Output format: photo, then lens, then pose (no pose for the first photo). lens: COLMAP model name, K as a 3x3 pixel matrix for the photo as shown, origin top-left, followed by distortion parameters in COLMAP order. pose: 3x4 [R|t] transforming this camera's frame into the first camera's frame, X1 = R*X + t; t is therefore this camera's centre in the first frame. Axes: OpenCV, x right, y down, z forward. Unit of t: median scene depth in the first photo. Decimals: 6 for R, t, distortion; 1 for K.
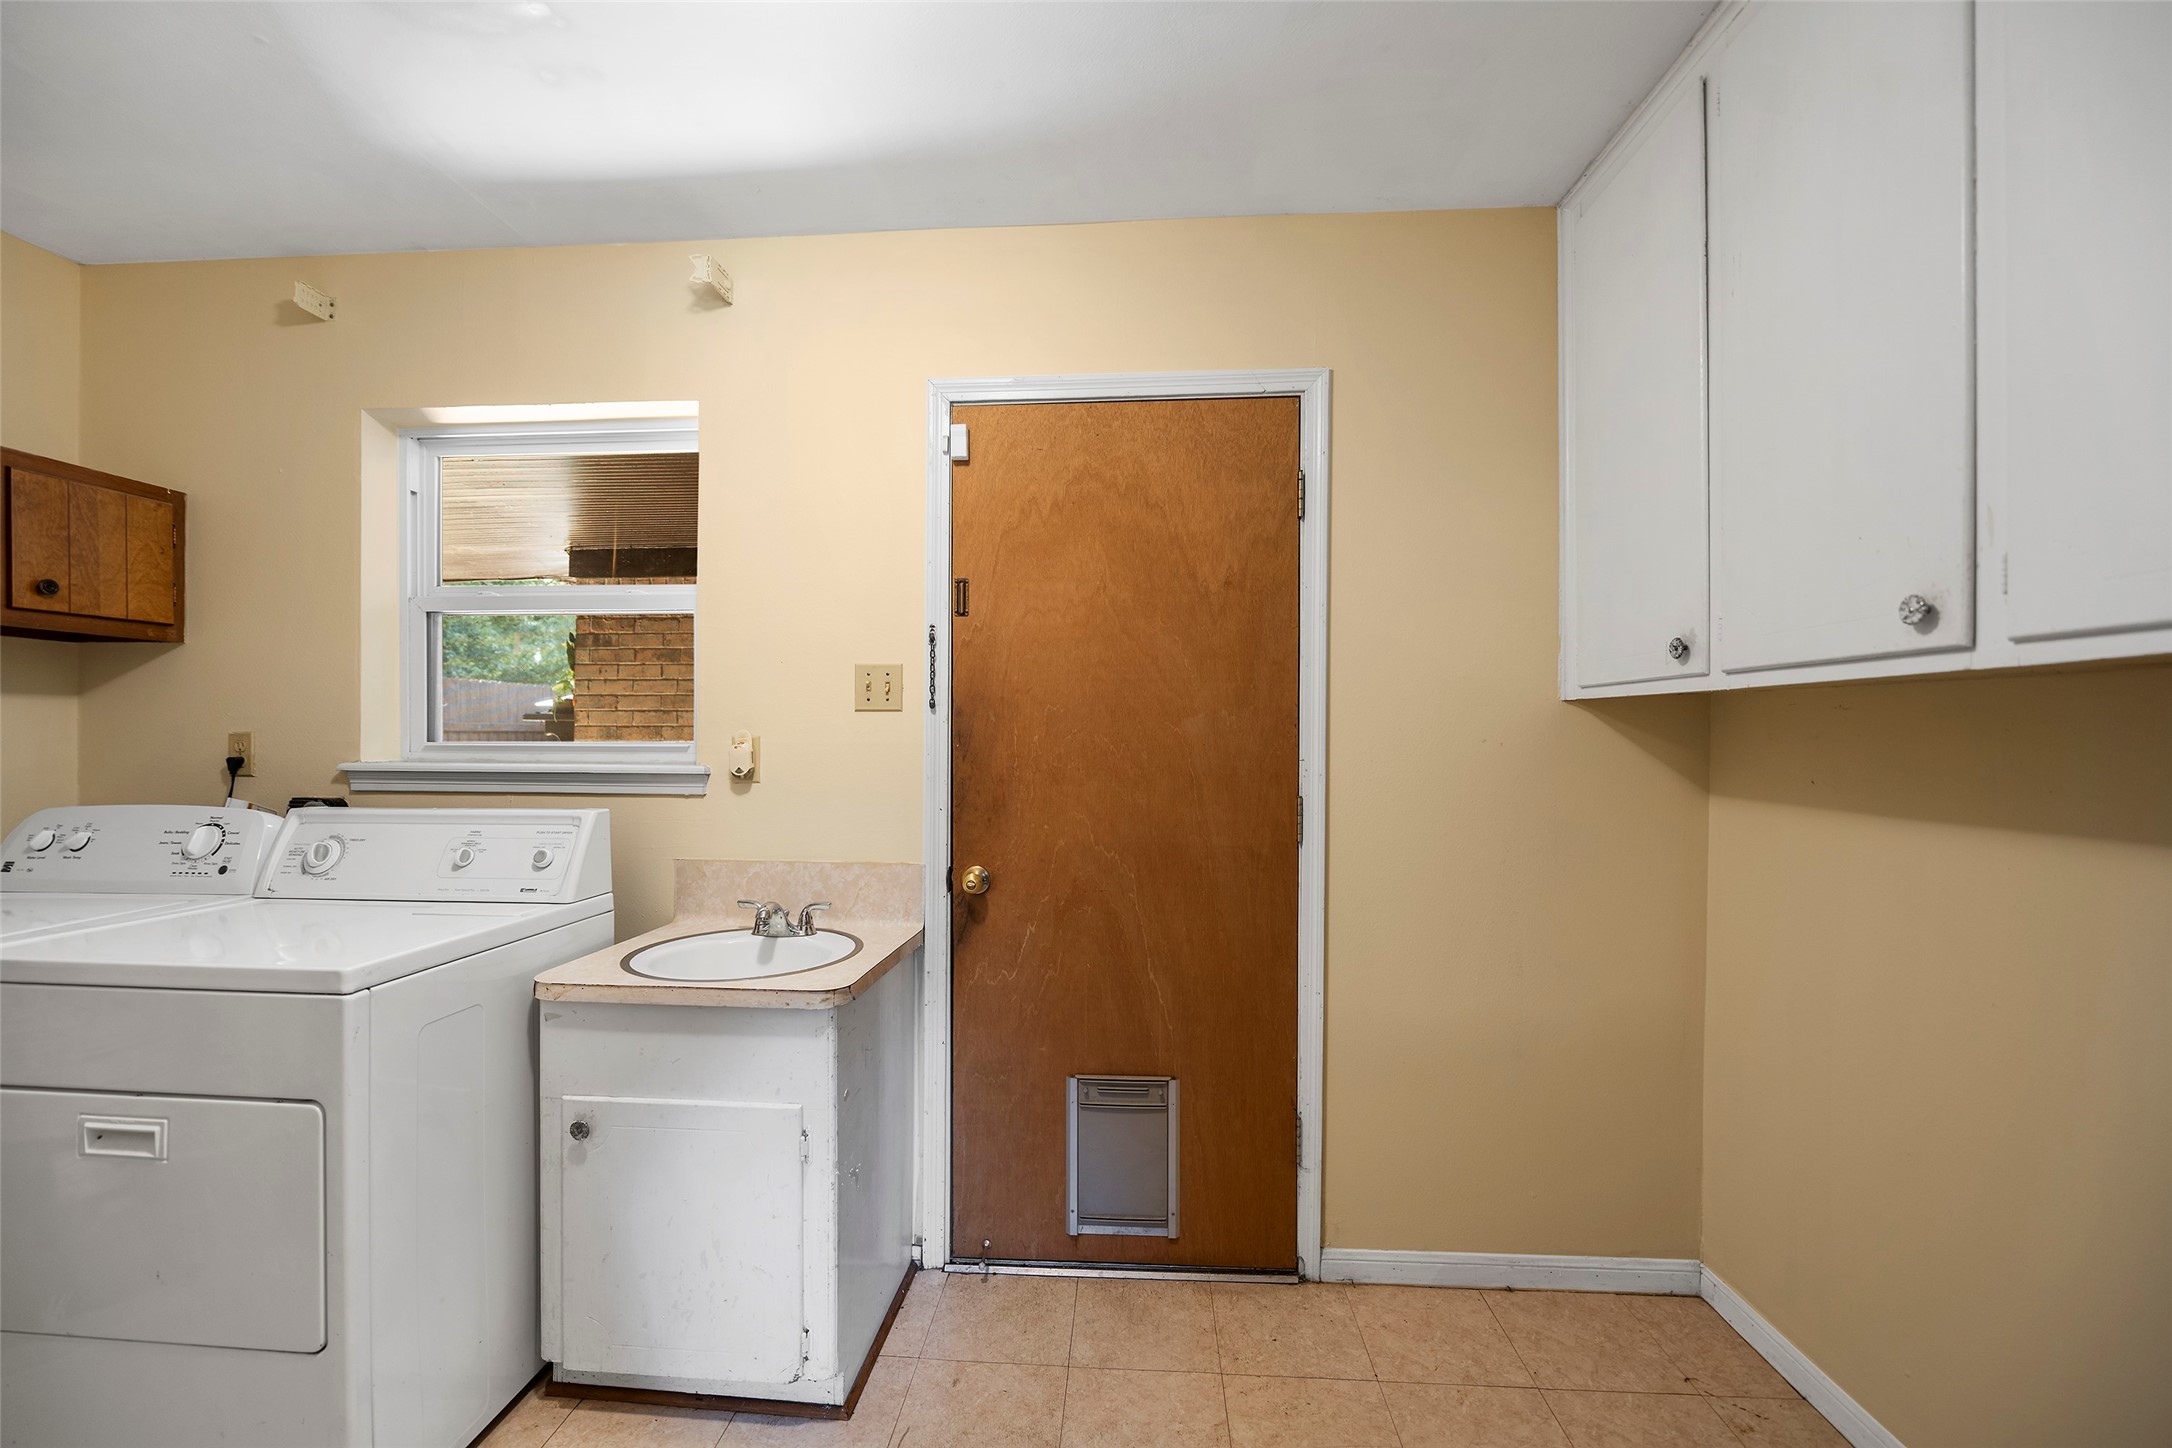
lens RADIAL K [[885.5, 0, 1085.6], [0, 885.5, 731.5], [0, 0, 1]] dist [-0.006761, 0.000013]
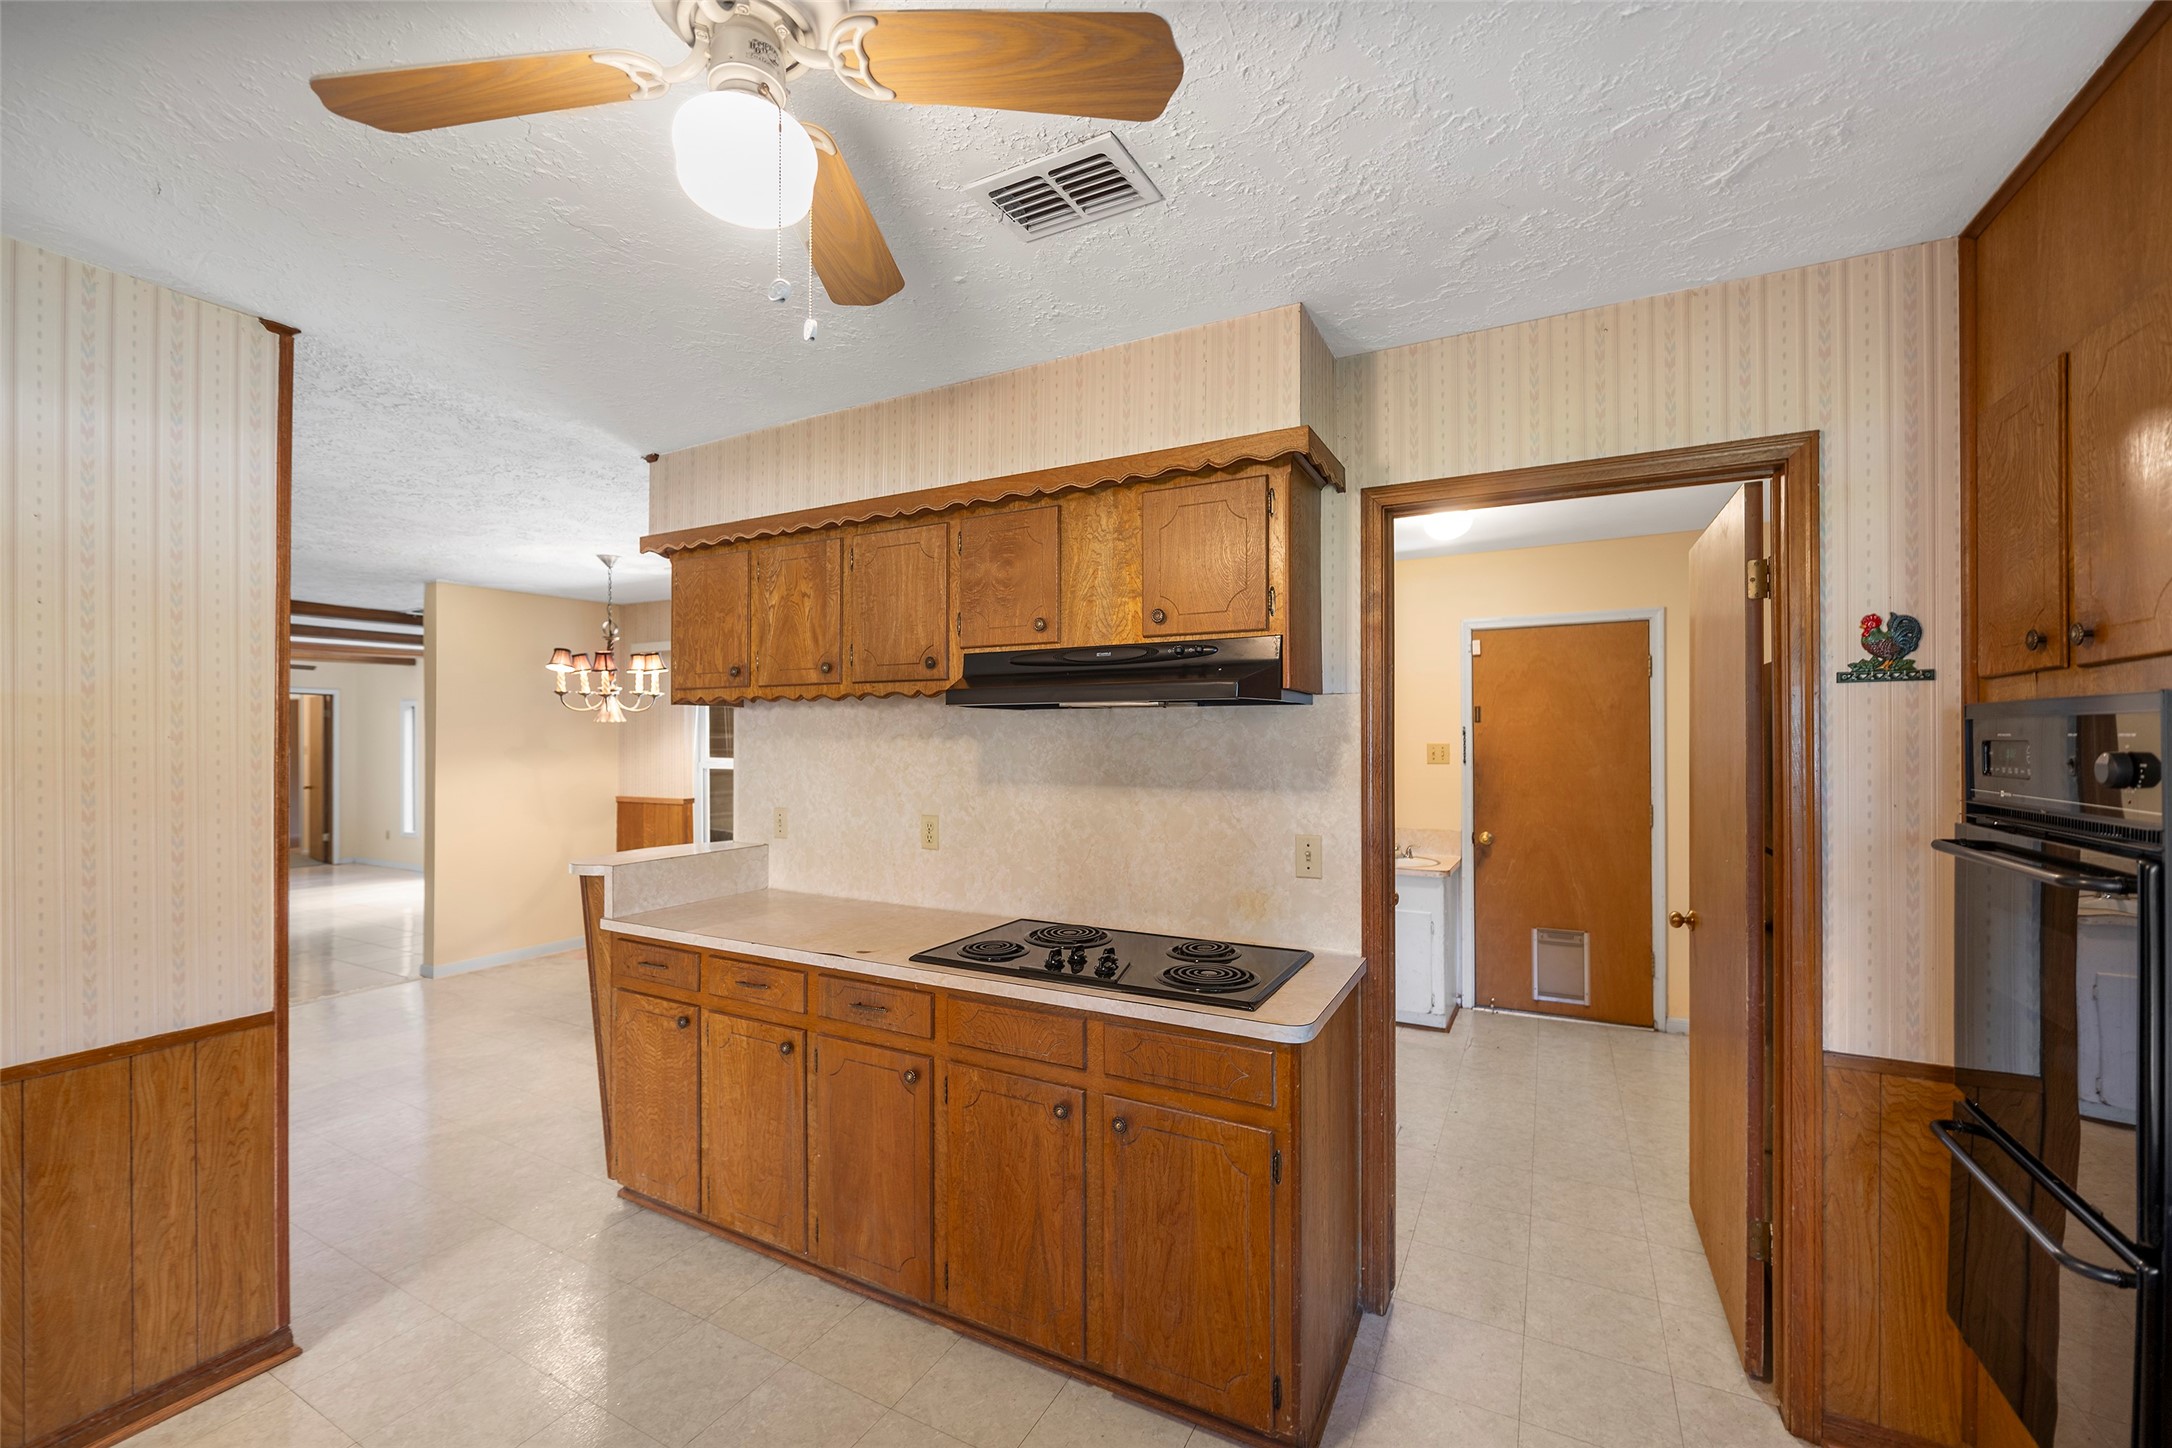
lens RADIAL K [[885.5, 0, 1074.3], [0, 885.5, 732.1], [0, 0, 1]] dist [-0.006761, 0.000013]
pose [[0.908420, -0.010872, -0.417917, -0.133845], [0.007972, 0.999931, -0.008684, -0.095278], [0.417983, 0.004557, 0.908444, -1.523345]]
